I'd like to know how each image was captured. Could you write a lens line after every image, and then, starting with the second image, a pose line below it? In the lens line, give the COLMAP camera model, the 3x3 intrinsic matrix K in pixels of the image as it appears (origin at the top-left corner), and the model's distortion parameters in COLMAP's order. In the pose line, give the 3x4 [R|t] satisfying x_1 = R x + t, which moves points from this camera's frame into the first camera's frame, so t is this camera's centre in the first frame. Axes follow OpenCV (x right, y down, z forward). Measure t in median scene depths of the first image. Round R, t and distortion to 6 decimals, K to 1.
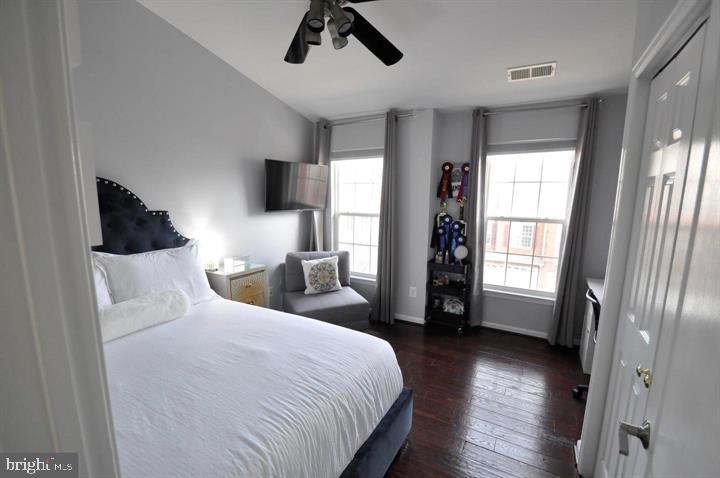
lens RADIAL K [[316.1, 0, 360.6], [0, 316.1, 246.6], [0, 0, 1]] dist [0.017514, -0.019499]
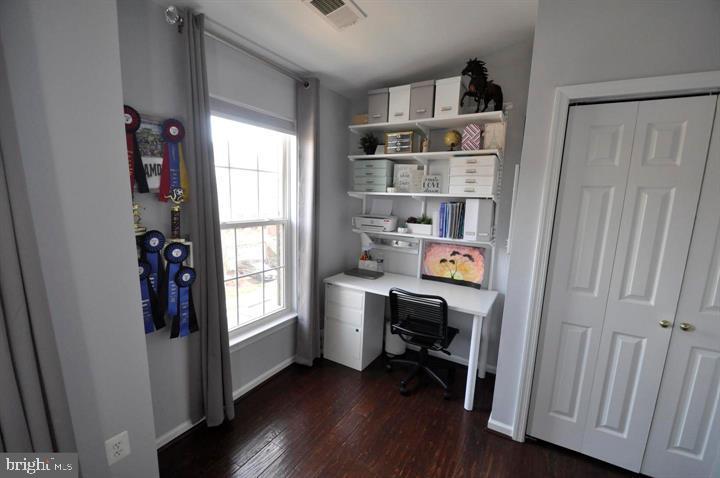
lens RADIAL K [[316.1, 0, 360.6], [0, 316.1, 246.6], [0, 0, 1]] dist [0.017514, -0.019499]
pose [[0.005422, -0.171178, 0.985225, -0.163191], [0.133744, 0.976512, 0.168928, -0.116585], [-0.991001, 0.130852, 0.028189, 0.713836]]
